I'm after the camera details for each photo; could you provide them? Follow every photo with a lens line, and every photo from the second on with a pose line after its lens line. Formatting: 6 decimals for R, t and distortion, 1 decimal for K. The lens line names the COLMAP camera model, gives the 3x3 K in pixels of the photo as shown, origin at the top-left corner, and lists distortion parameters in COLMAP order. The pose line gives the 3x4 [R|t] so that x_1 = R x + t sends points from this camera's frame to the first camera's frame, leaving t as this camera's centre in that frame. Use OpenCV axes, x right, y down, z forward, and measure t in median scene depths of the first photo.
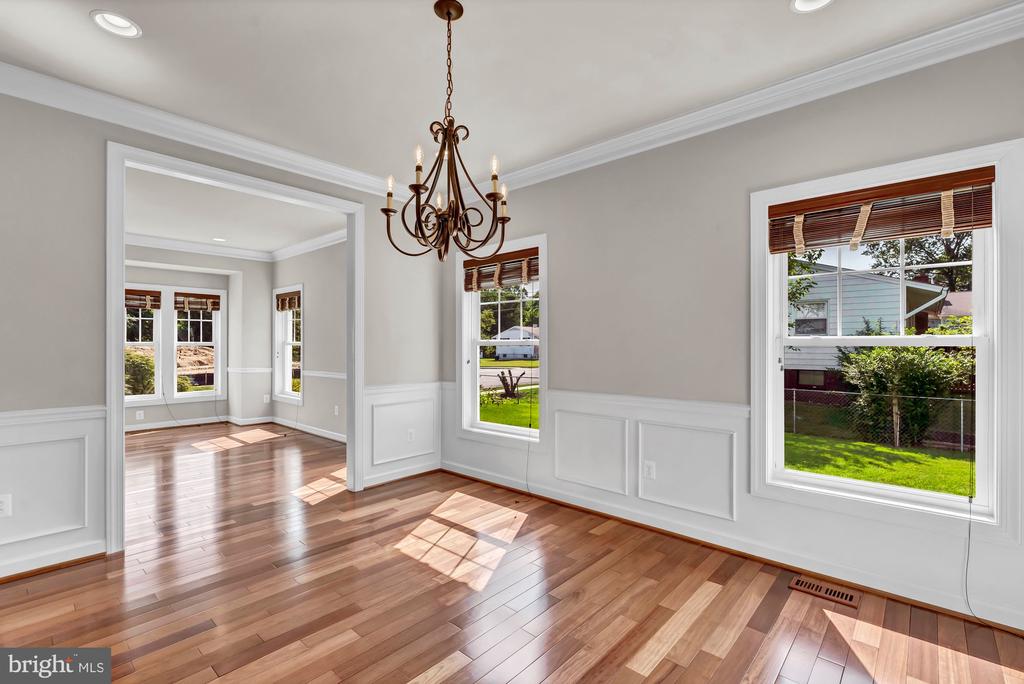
lens RADIAL K [[464.0, 0, 503.5], [0, 464.0, 345.0], [0, 0, 1]] dist [0.004134, -0.000470]
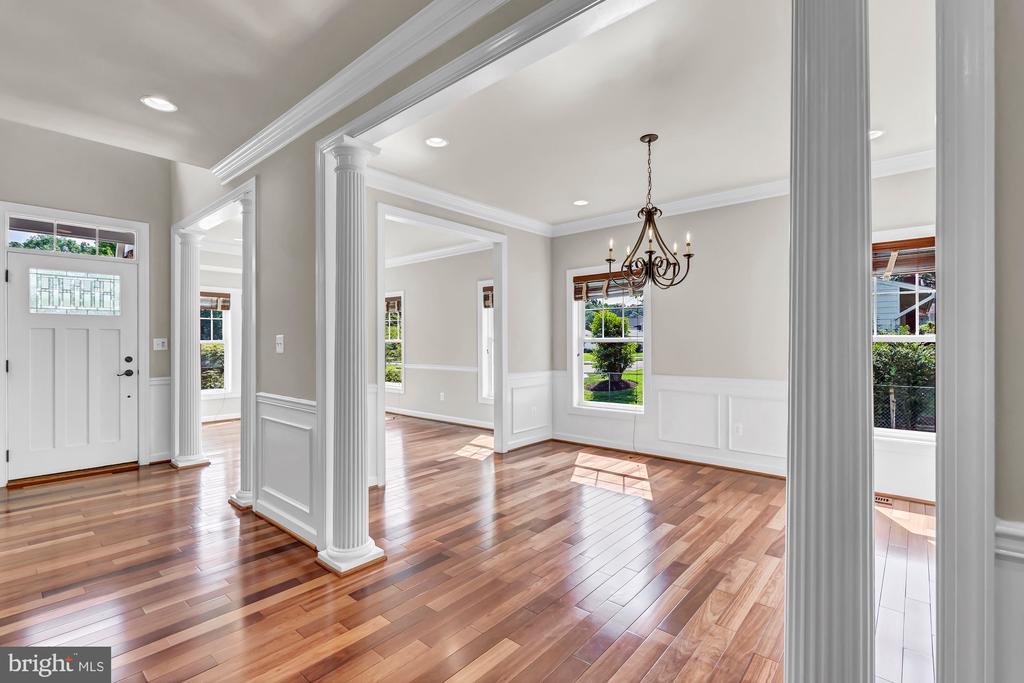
lens RADIAL K [[464.0, 0, 508.8], [0, 464.0, 342.1], [0, 0, 1]] dist [0.004134, -0.000470]
pose [[0.999750, -0.003366, 0.022088, -0.299102], [0.003362, 0.999994, 0.000215, -0.000478], [-0.022089, -0.000141, 0.999756, -0.290279]]
